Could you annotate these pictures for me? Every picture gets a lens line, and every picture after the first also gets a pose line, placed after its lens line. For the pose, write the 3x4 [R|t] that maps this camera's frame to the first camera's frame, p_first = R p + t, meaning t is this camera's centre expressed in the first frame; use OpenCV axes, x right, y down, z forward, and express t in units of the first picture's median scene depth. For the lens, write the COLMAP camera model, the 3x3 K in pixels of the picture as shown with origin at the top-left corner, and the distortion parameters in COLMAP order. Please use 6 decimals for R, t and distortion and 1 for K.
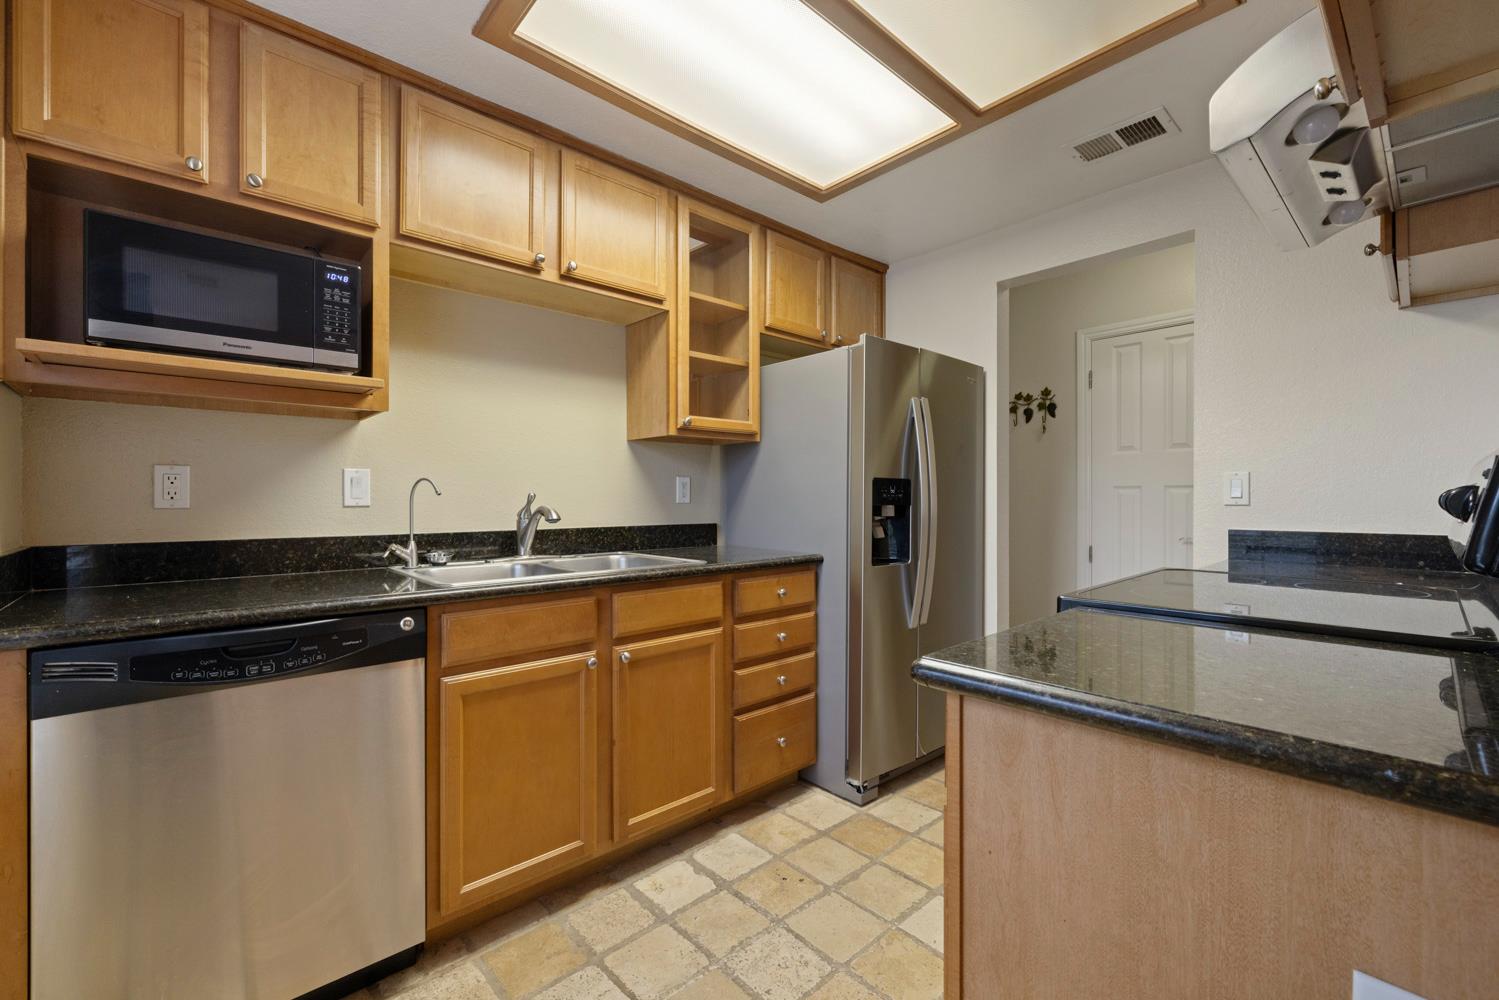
lens RADIAL K [[634.1, 0, 747.3], [0, 634.1, 508.3], [0, 0, 1]] dist [0.002786, -0.000864]
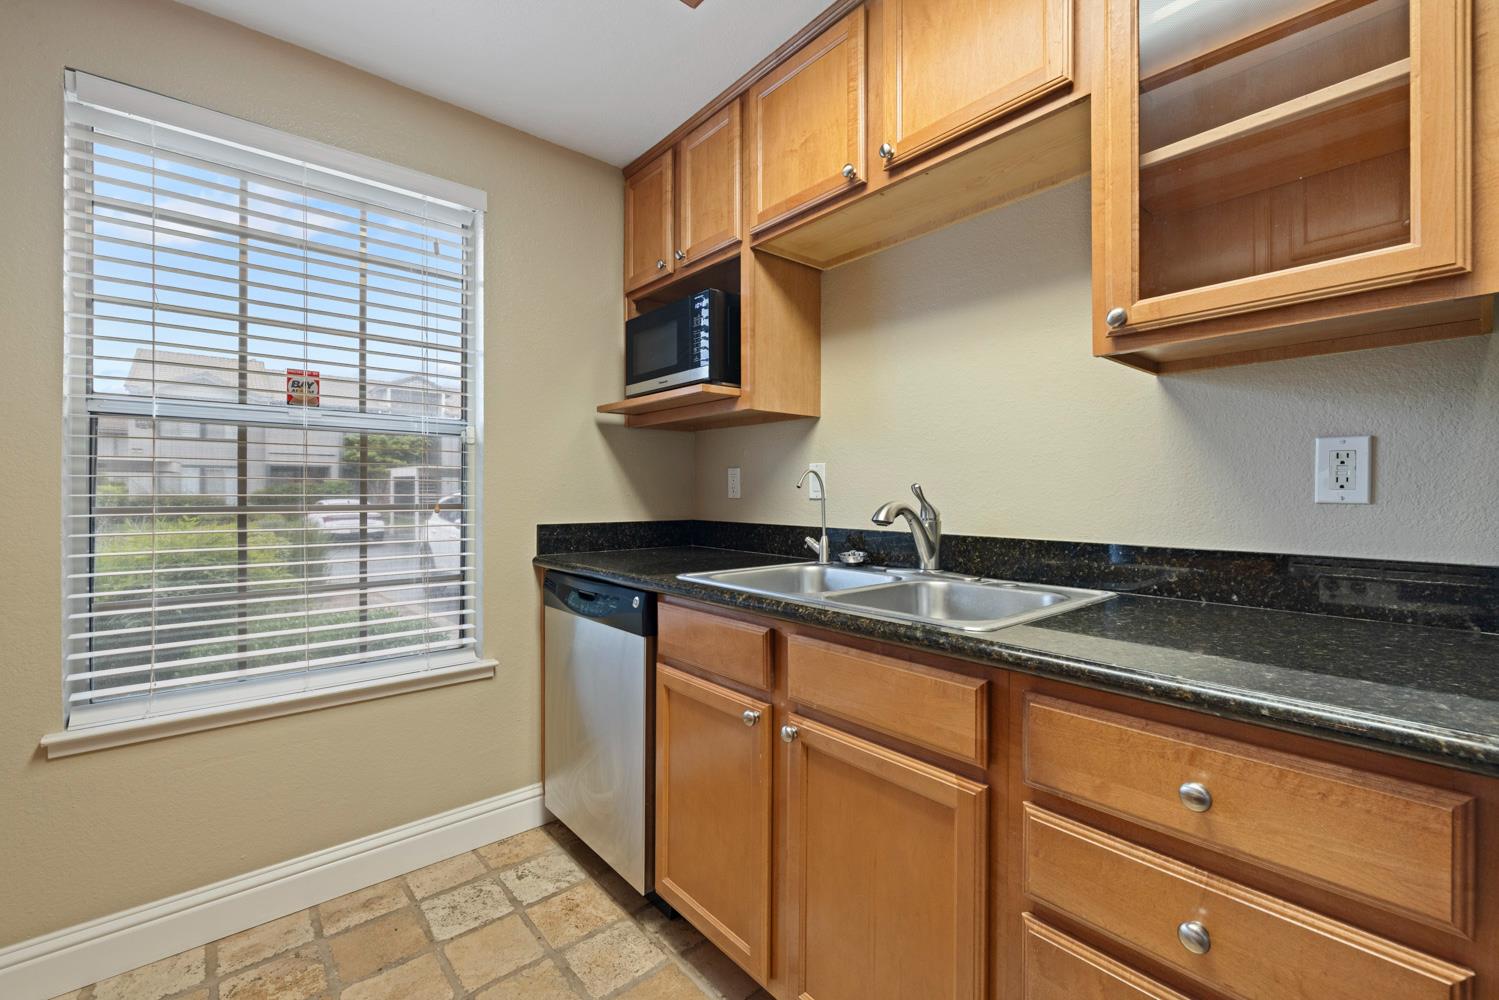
lens RADIAL K [[634.1, 0, 741.4], [0, 634.1, 495.1], [0, 0, 1]] dist [0.002786, -0.000864]
pose [[-0.046239, 0.010479, -0.998875, 0.438985], [-0.011812, 0.999869, 0.011036, -0.018856], [0.998861, 0.012309, -0.046109, 0.930406]]
